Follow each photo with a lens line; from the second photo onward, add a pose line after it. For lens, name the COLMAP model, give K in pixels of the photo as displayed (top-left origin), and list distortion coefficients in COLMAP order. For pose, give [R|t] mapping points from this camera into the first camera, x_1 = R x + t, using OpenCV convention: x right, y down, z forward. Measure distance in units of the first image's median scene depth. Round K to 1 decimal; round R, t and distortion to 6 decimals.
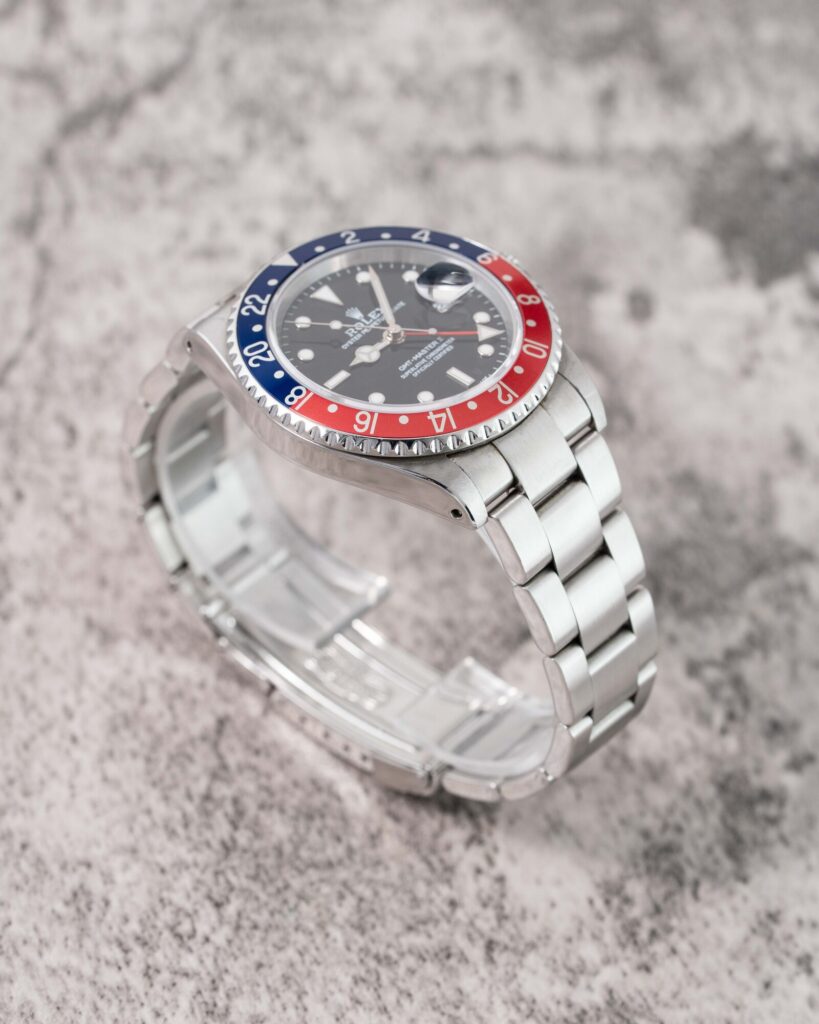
lens RADIAL K [[4495.9, 0, 409.5], [0, 4495.9, 512.0], [0, 0, 1]] dist [-0.121491, -1.138409]
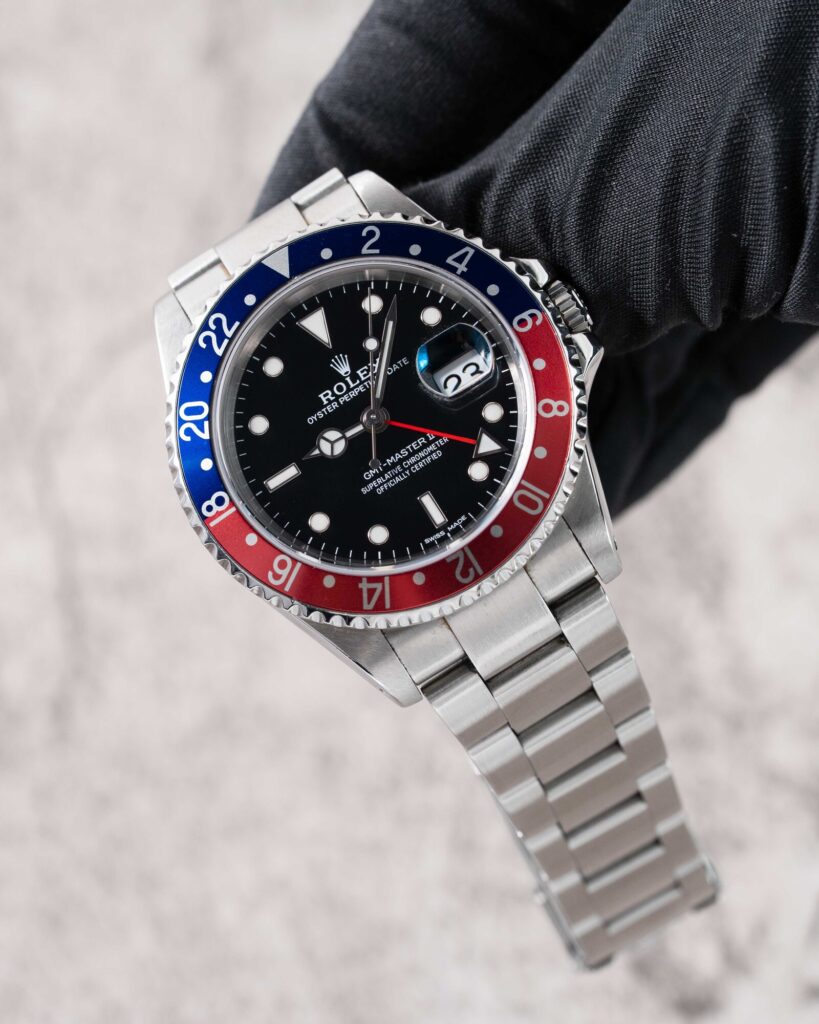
lens RADIAL K [[4495.9, 0, 409.5], [0, 4495.9, 512.0], [0, 0, 1]] dist [-0.121491, -1.138409]
pose [[0.937646, 0.275528, -0.211905, 0.175615], [-0.107531, 0.809667, 0.576954, -0.486313], [0.330540, -0.518193, 0.788809, 0.373961]]
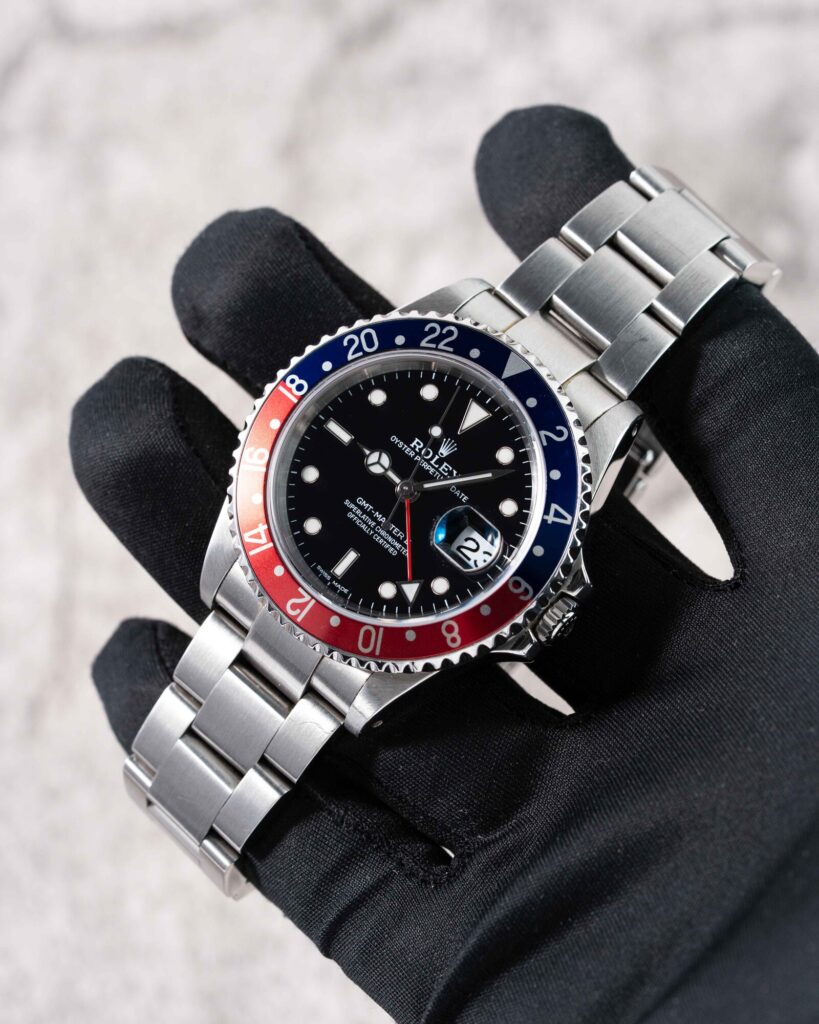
lens RADIAL K [[4495.9, 0, 409.5], [0, 4495.9, 512.0], [0, 0, 1]] dist [-0.121491, -1.138409]
pose [[-0.035185, 0.968048, -0.248283, 0.227340], [-0.561925, 0.186282, 0.805940, -0.774320], [0.826440, 0.167874, 0.537416, 0.519217]]
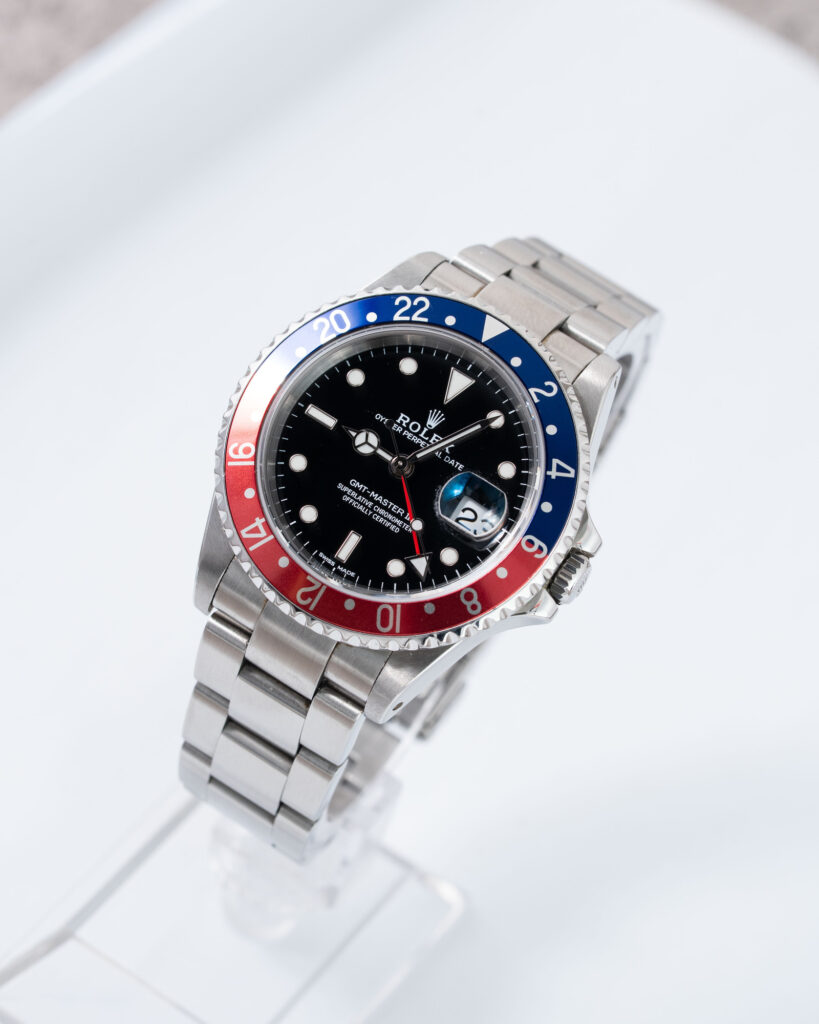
lens RADIAL K [[4495.9, 0, 409.5], [0, 4495.9, 512.0], [0, 0, 1]] dist [-0.121491, -1.138409]
pose [[0.119713, 0.946821, -0.298661, 0.273484], [-0.636264, 0.304094, 0.709009, -0.674133], [0.762126, 0.105150, 0.638833, 0.437437]]
